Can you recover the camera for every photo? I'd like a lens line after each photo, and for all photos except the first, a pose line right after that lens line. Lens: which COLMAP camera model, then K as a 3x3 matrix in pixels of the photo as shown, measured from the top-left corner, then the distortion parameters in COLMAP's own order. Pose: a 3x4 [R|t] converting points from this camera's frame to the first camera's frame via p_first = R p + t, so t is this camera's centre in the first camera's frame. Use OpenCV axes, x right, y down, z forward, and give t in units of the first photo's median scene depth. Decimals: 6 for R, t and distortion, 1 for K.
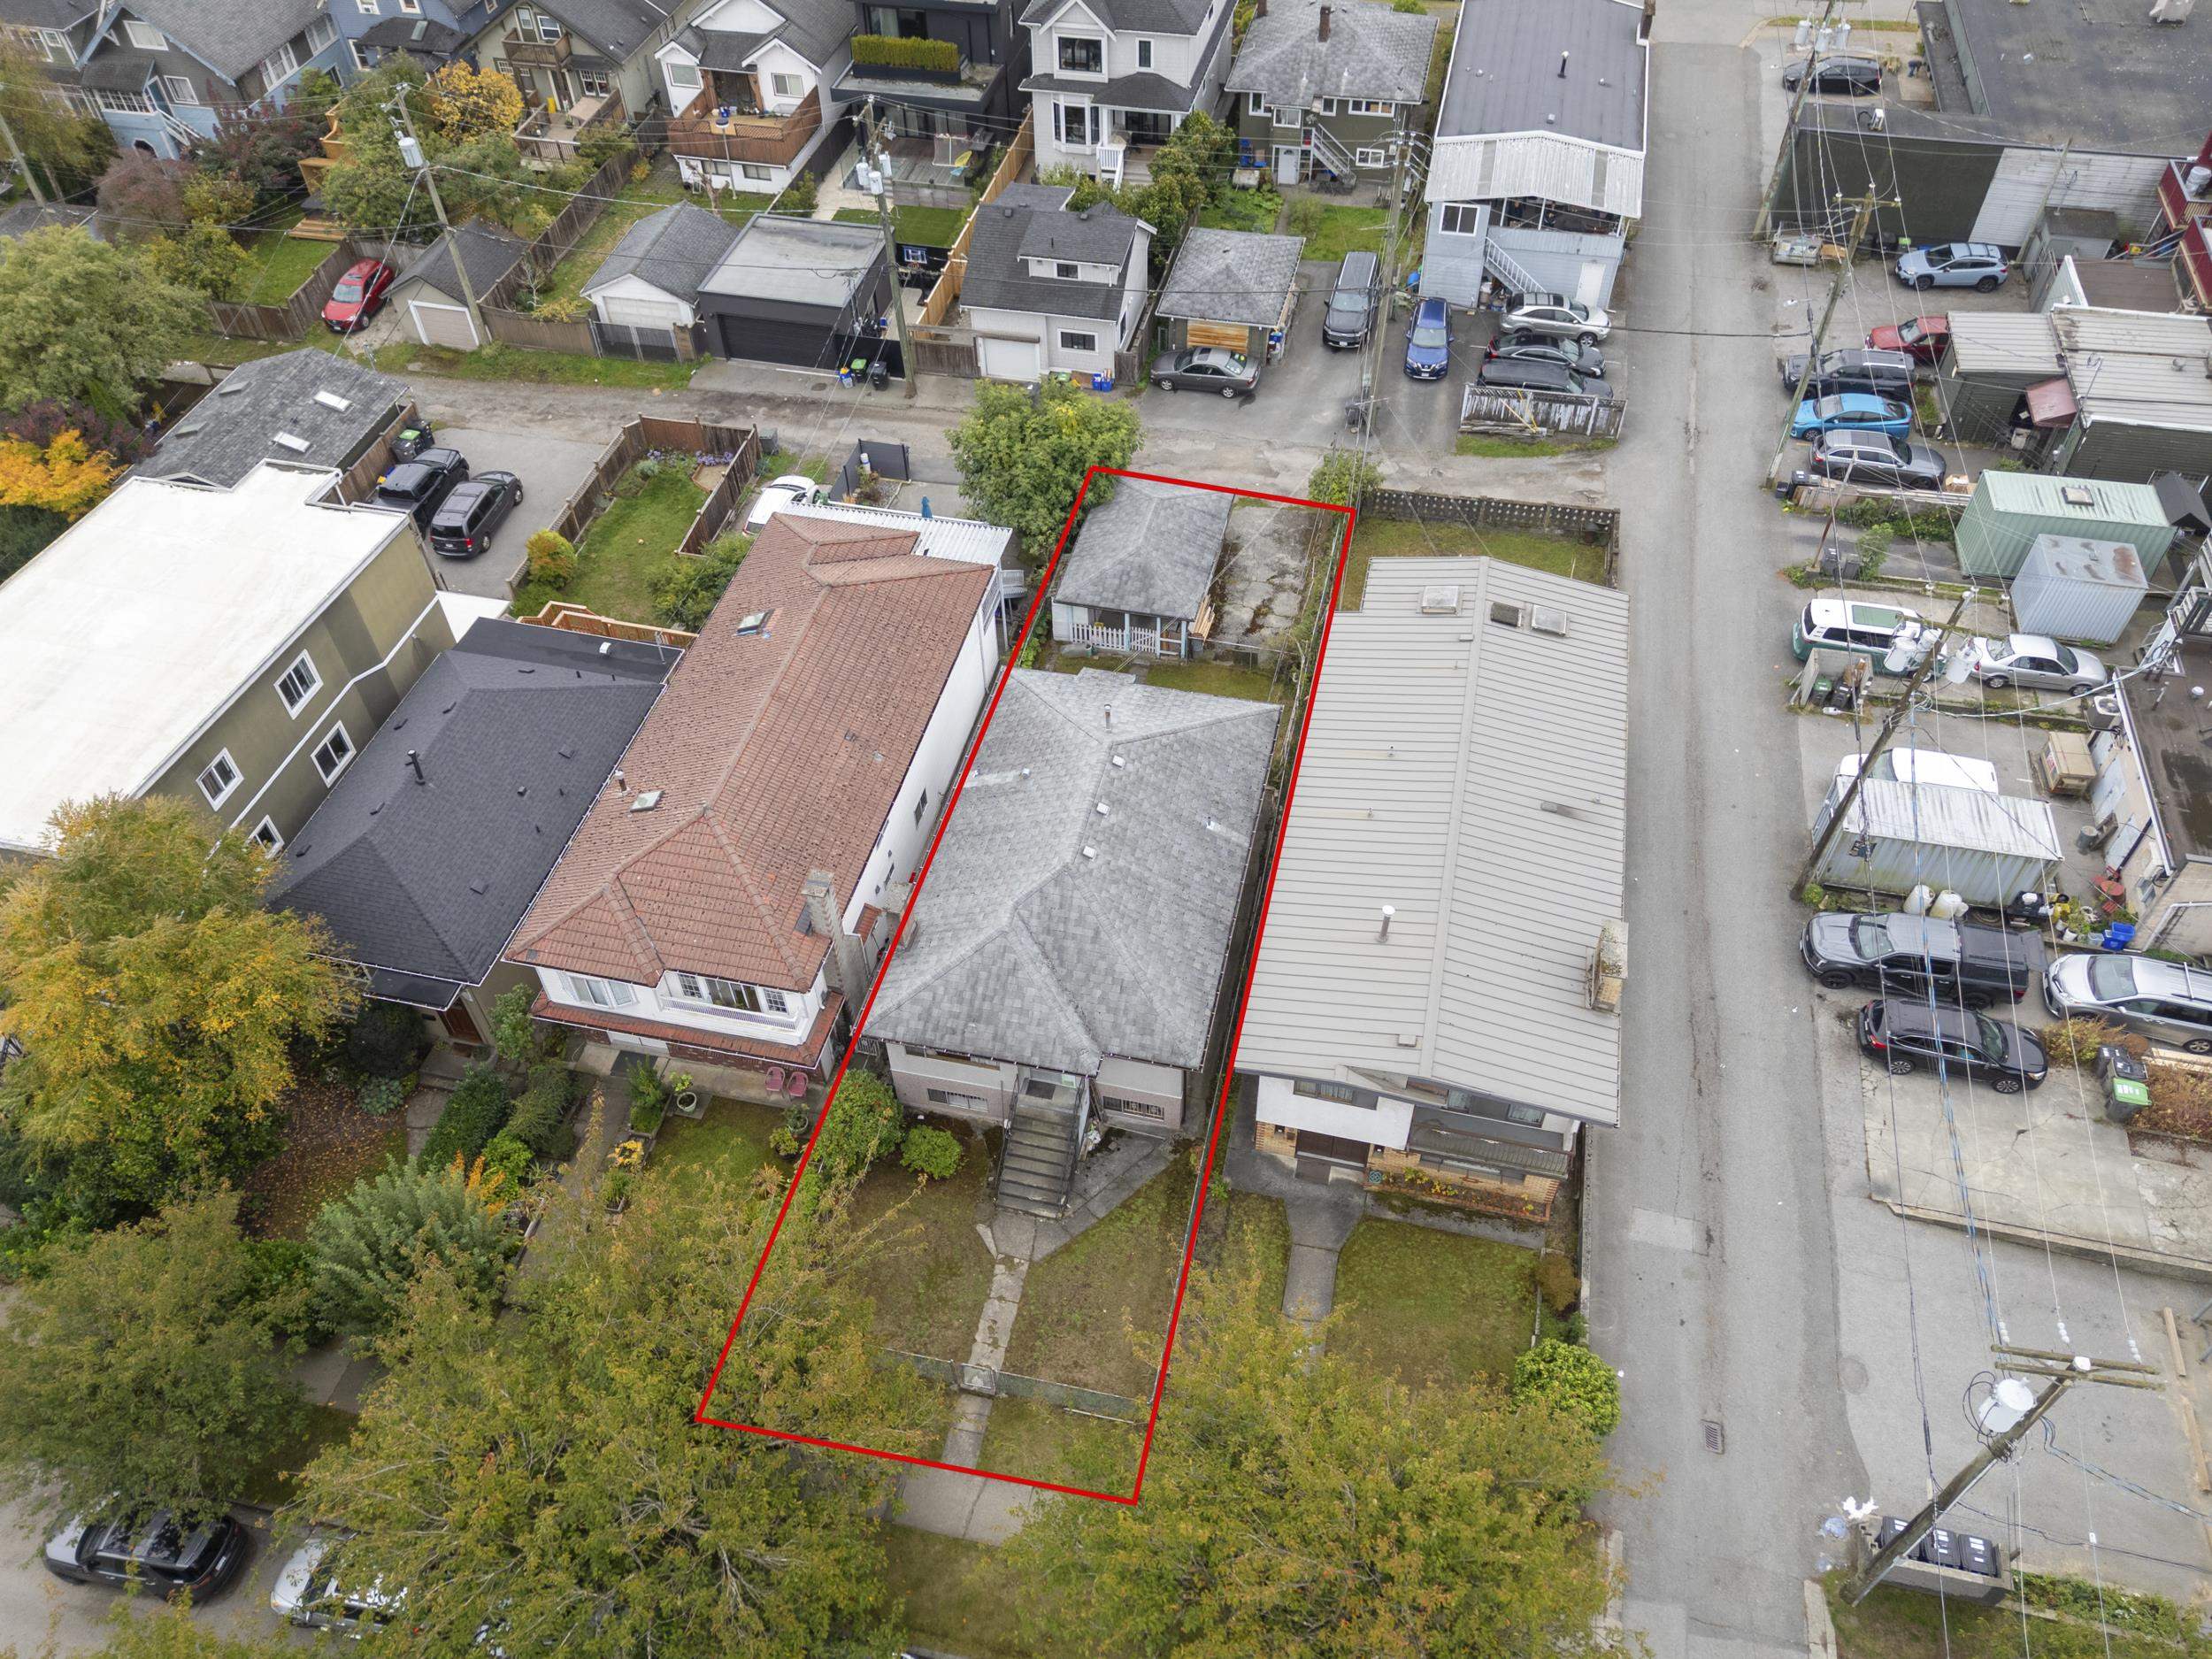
lens RADIAL K [[1629.2, 0, 1108.2], [0, 1629.2, 835.0], [0, 0, 1]] dist [0.035150, -0.019049]
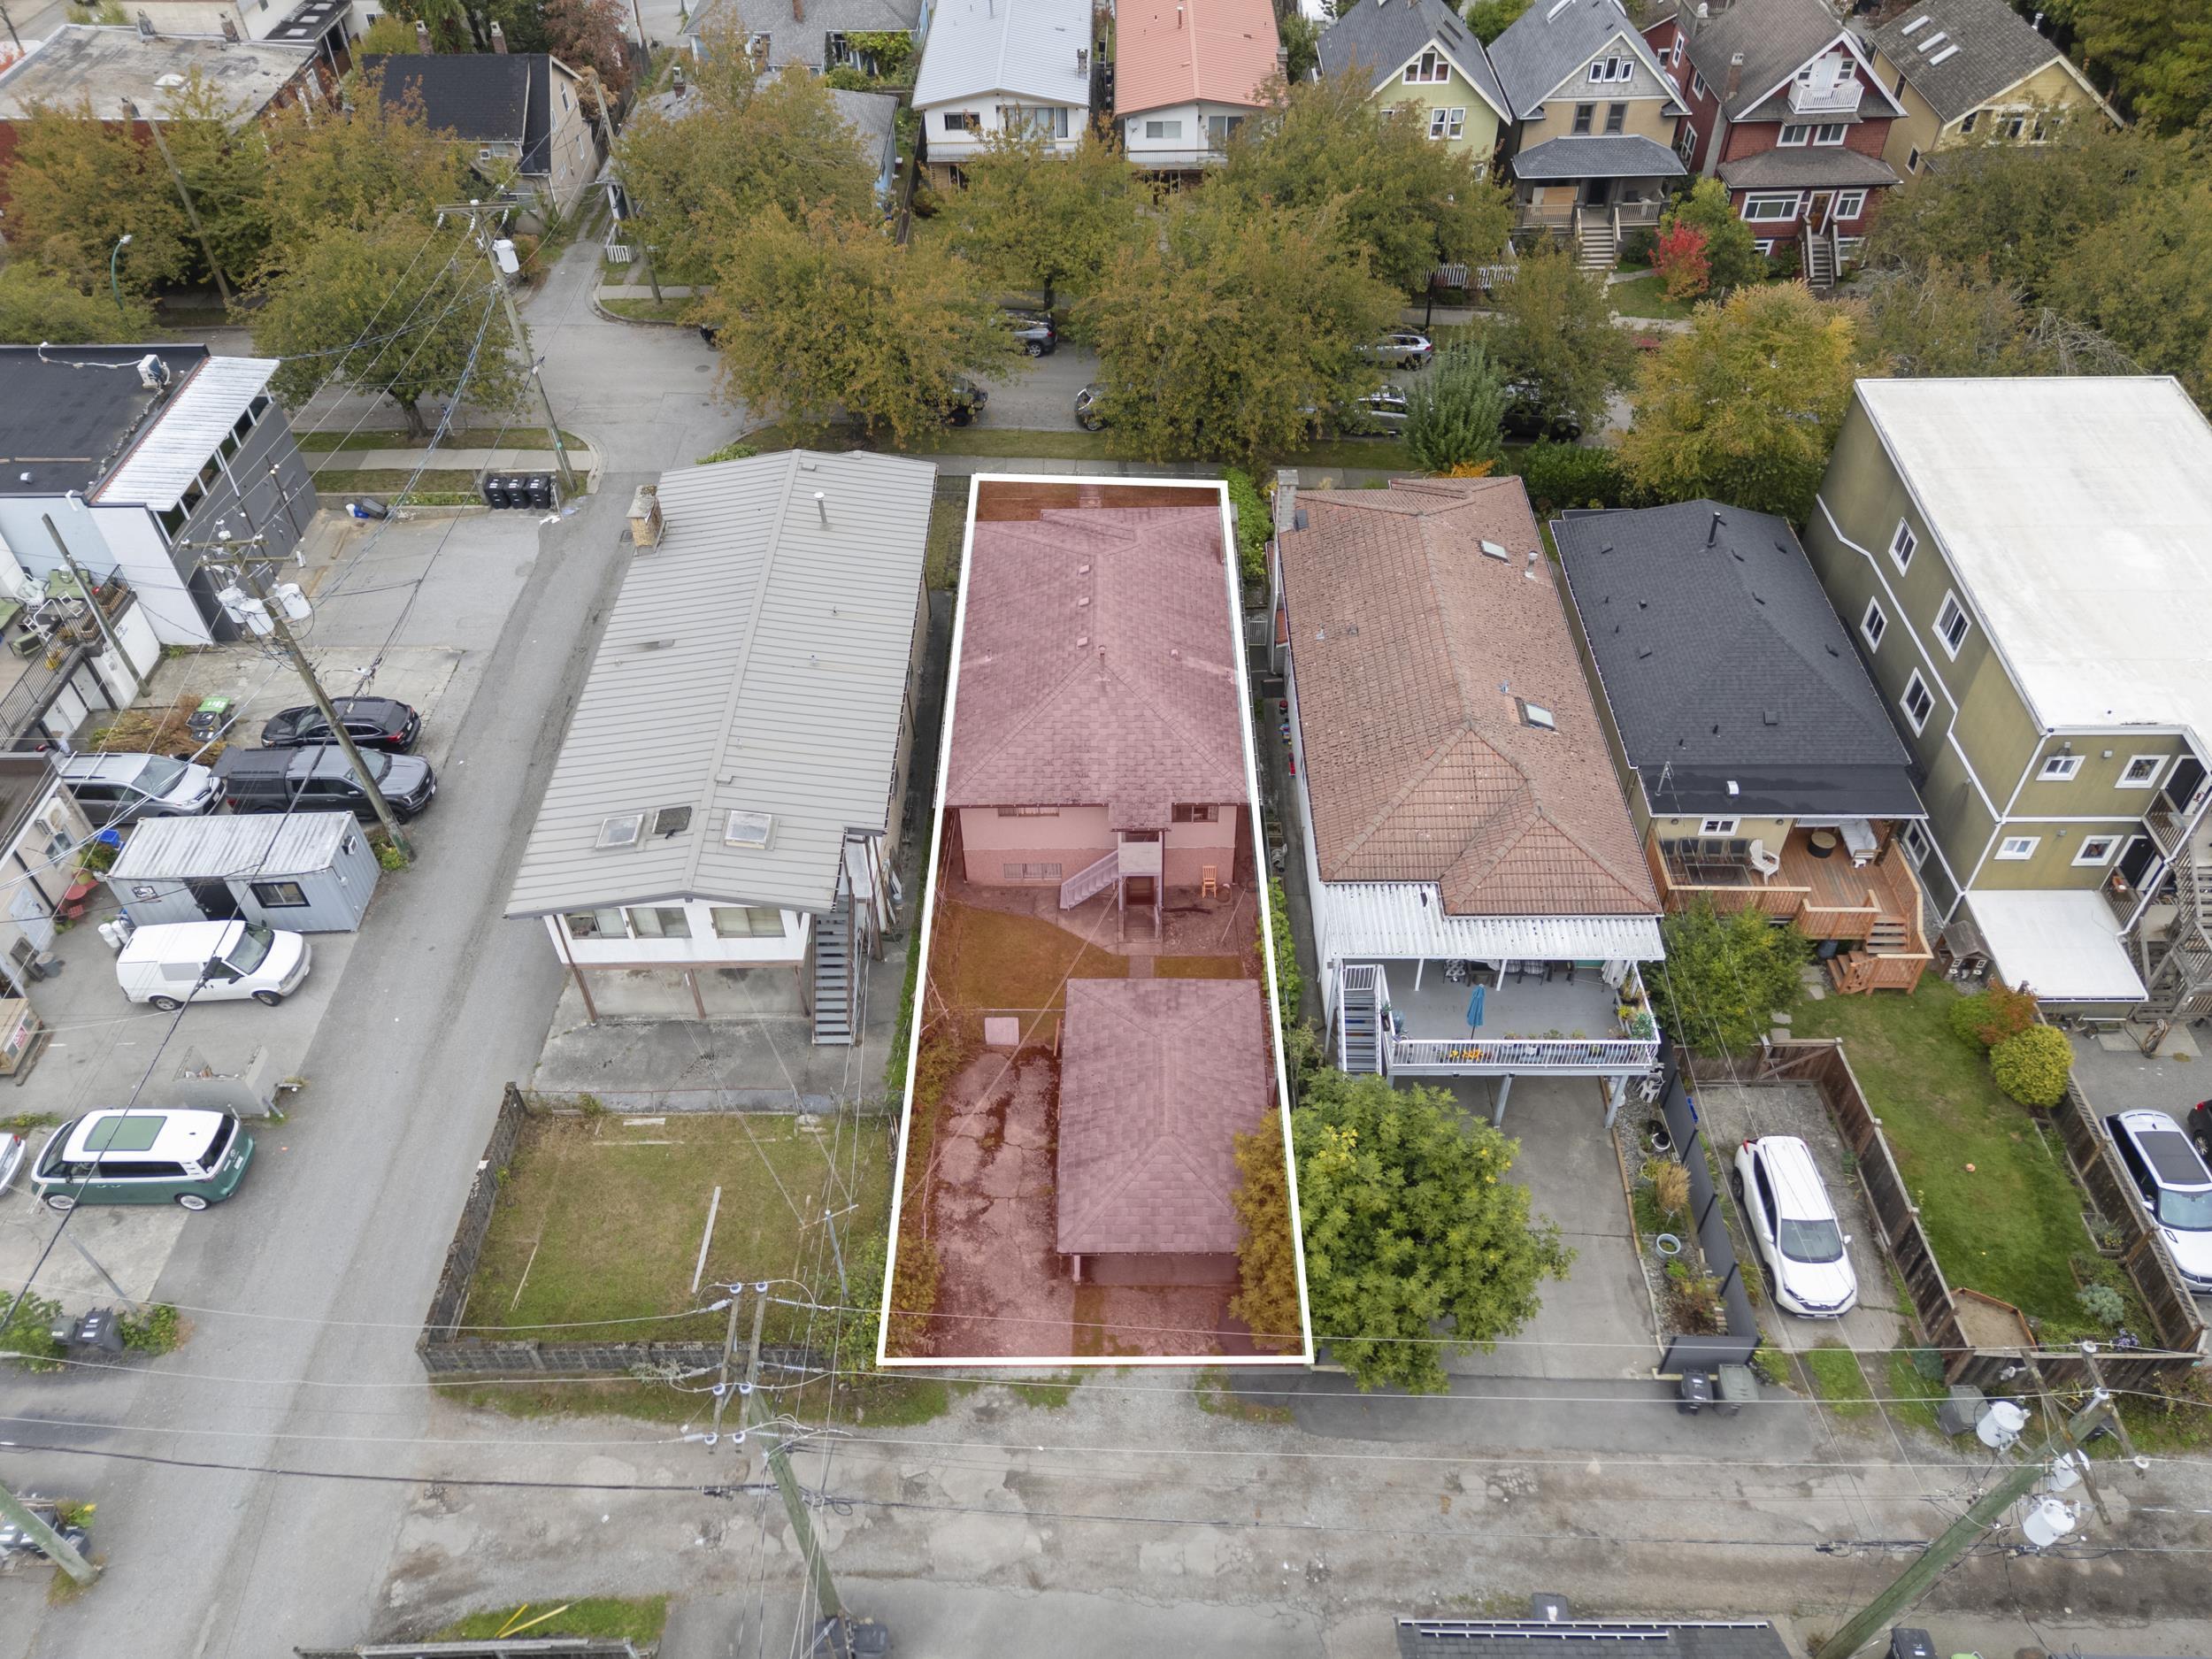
lens RADIAL K [[1629.2, 0, 1096.1], [0, 1629.2, 818.4], [0, 0, 1]] dist [0.035150, -0.019049]
pose [[-0.976044, 0.173976, -0.130652, 0.138319], [-0.135026, -0.013494, 0.990750, -0.973891], [0.170604, 0.984657, 0.036662, 0.988503]]
